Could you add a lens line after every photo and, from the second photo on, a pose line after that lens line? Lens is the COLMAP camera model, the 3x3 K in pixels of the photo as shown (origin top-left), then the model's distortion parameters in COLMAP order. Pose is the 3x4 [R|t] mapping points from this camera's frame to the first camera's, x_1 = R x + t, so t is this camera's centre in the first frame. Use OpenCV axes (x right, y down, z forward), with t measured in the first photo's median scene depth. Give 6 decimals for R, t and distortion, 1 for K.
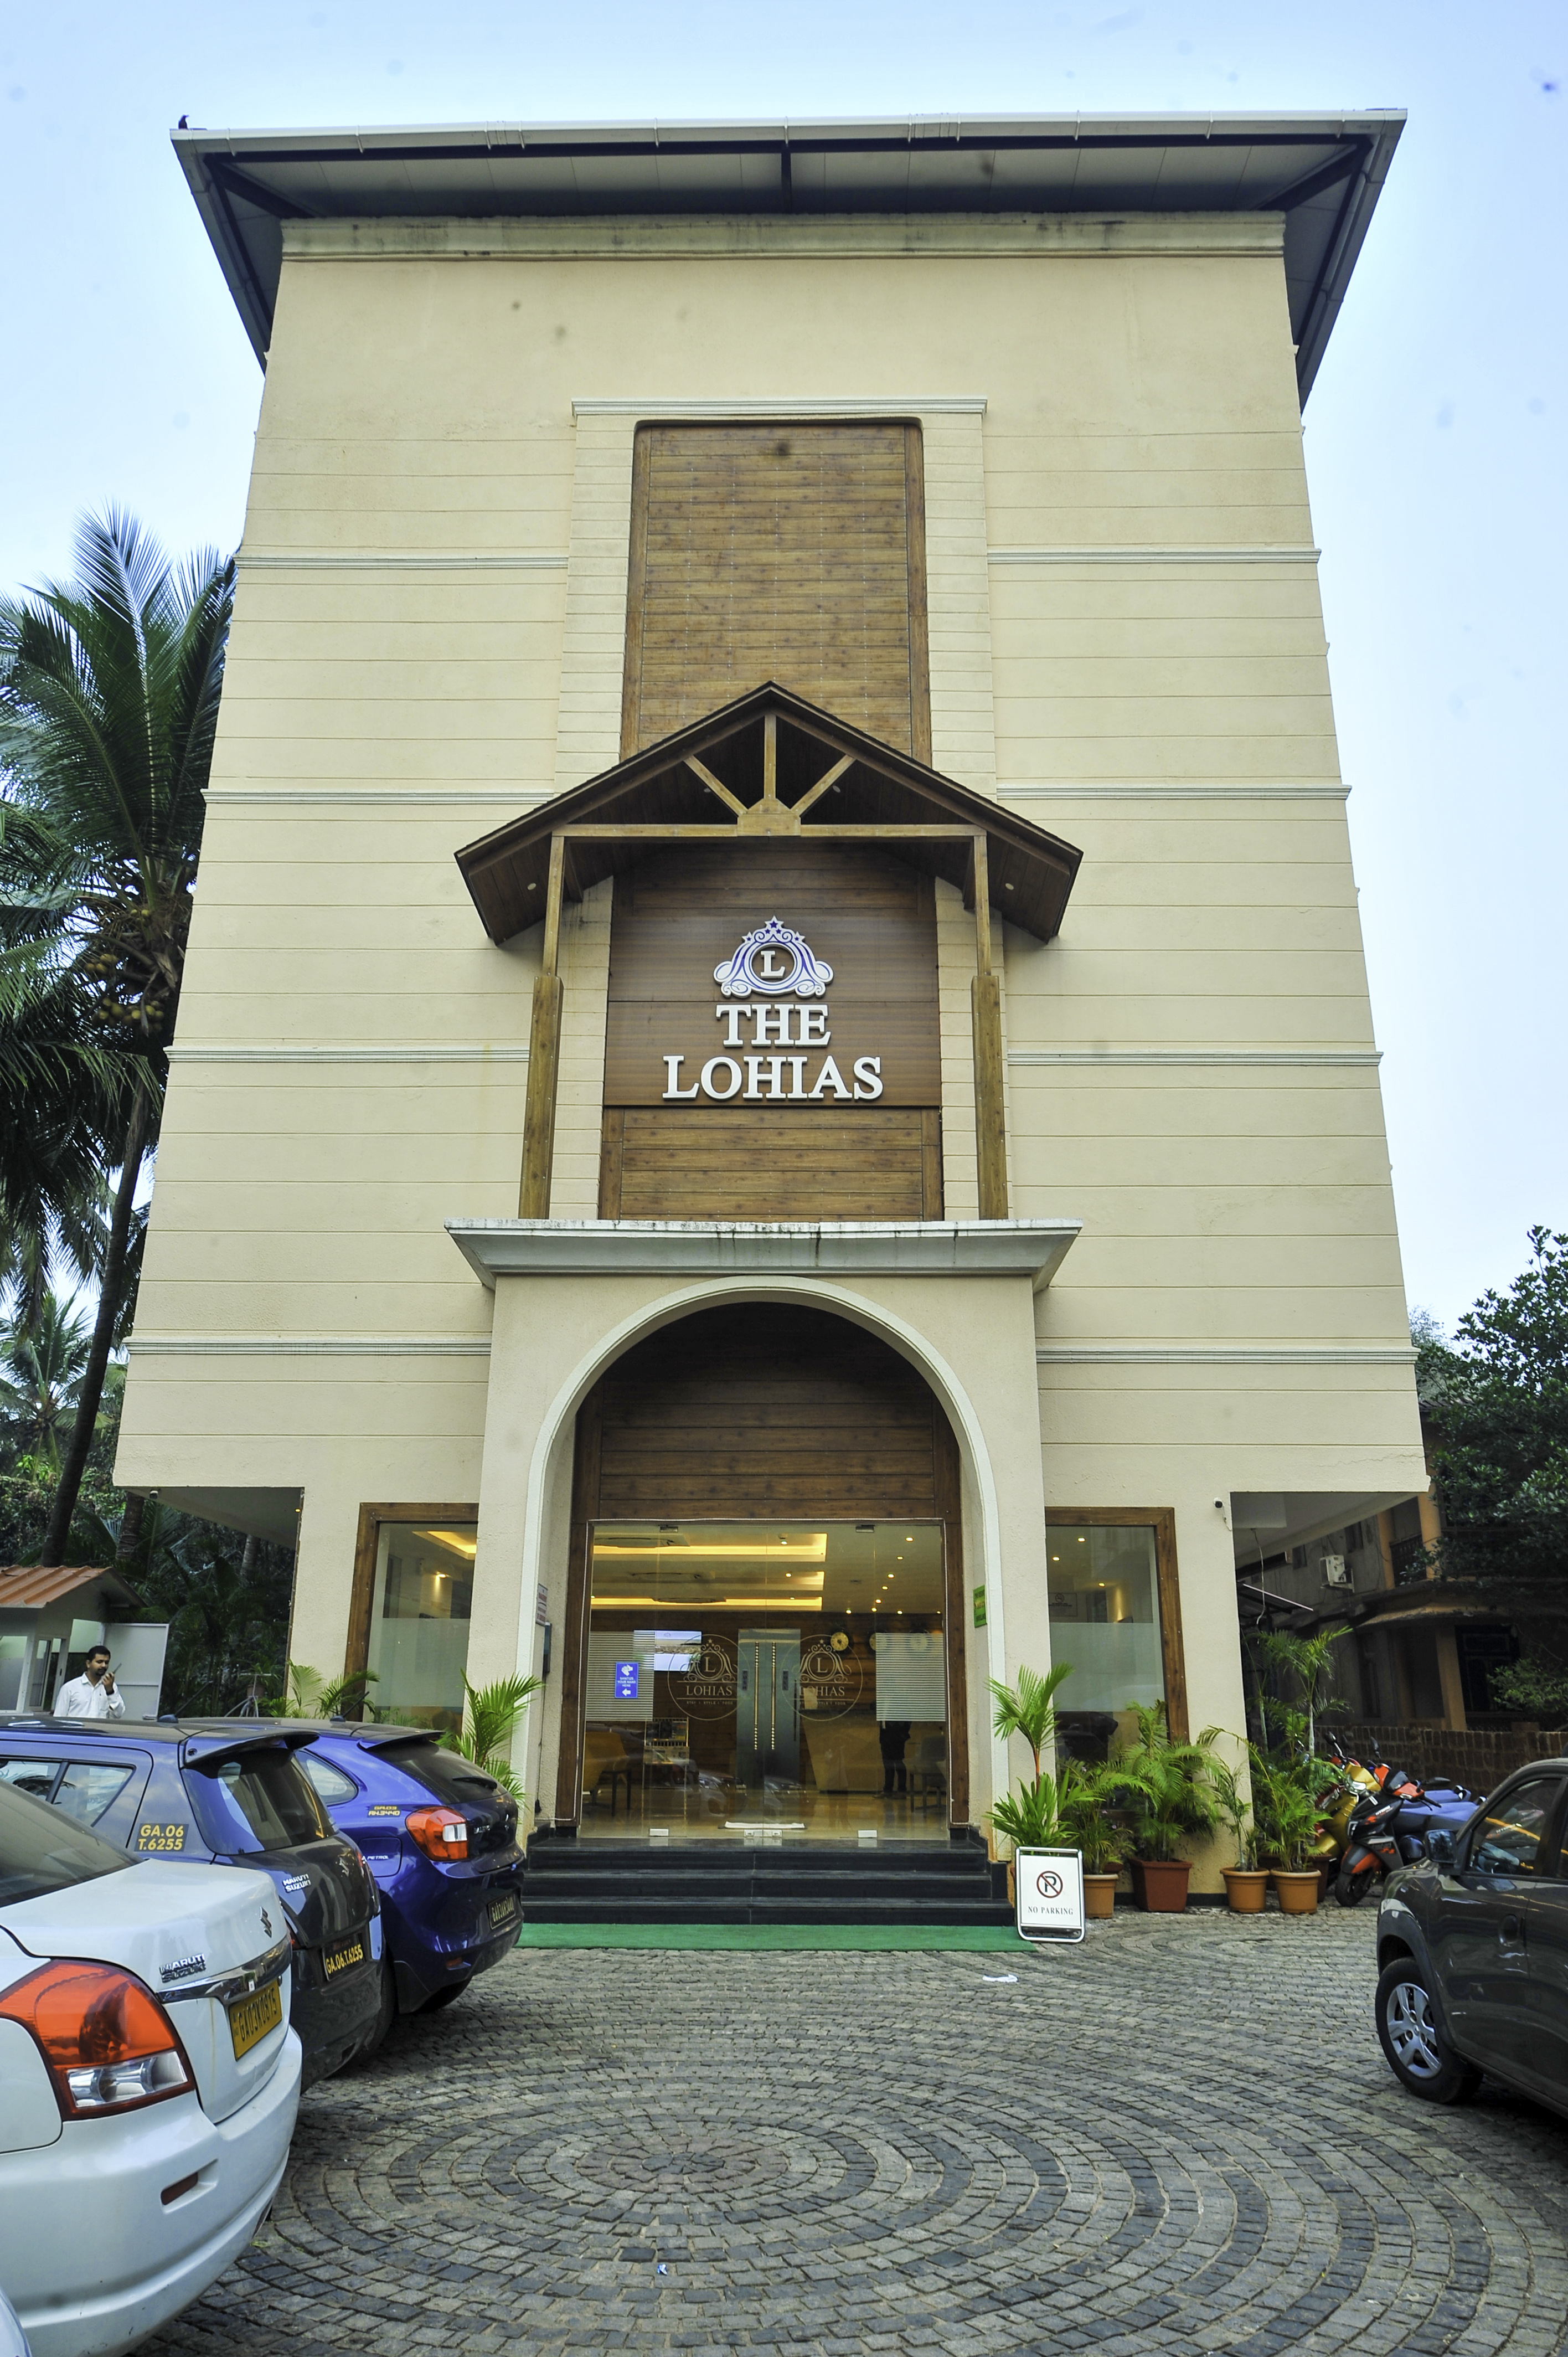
lens RADIAL K [[1560.6, 0, 802.4], [0, 1560.6, 1176.8], [0, 0, 1]] dist [0.007401, 0.008490]
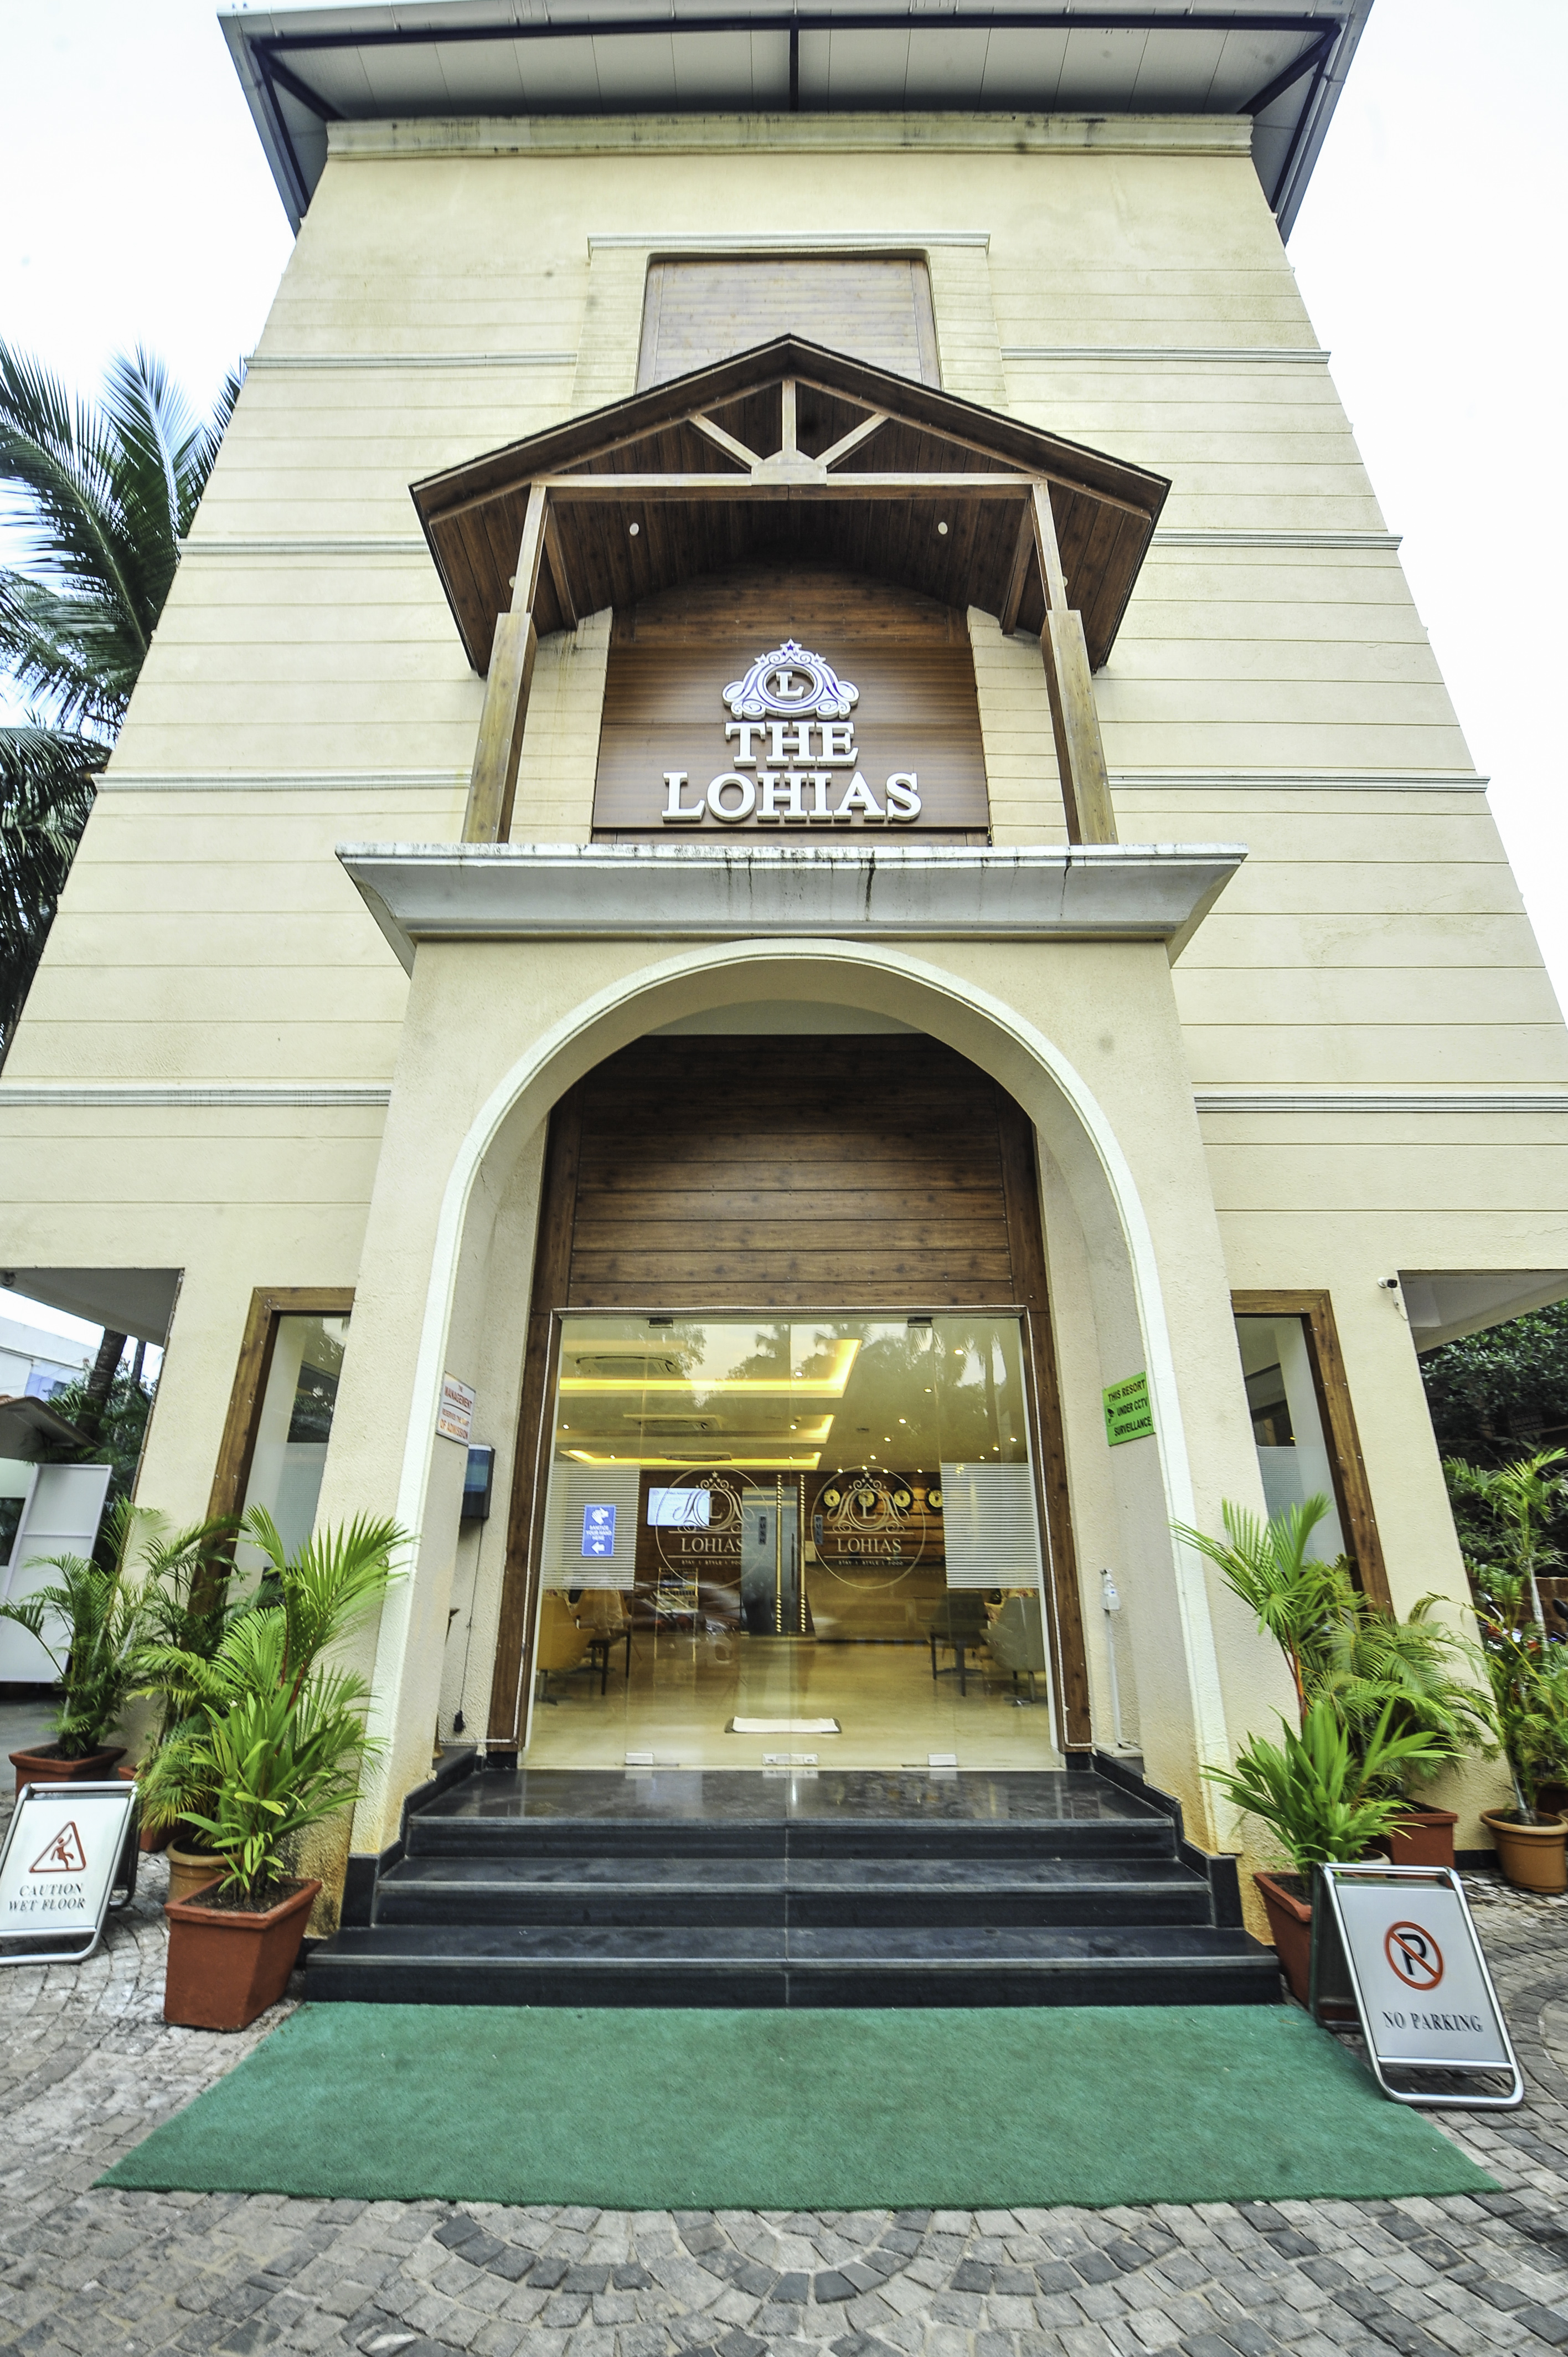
lens RADIAL K [[933.4, 0, 773.8], [0, 933.4, 1134.2], [0, 0, 1]] dist [-0.021942, -0.000020]
pose [[0.999995, -0.002927, 0.001536, -0.029735], [0.003076, 0.994184, -0.107651, 0.172629], [-0.001212, 0.107655, 0.994188, 0.511320]]
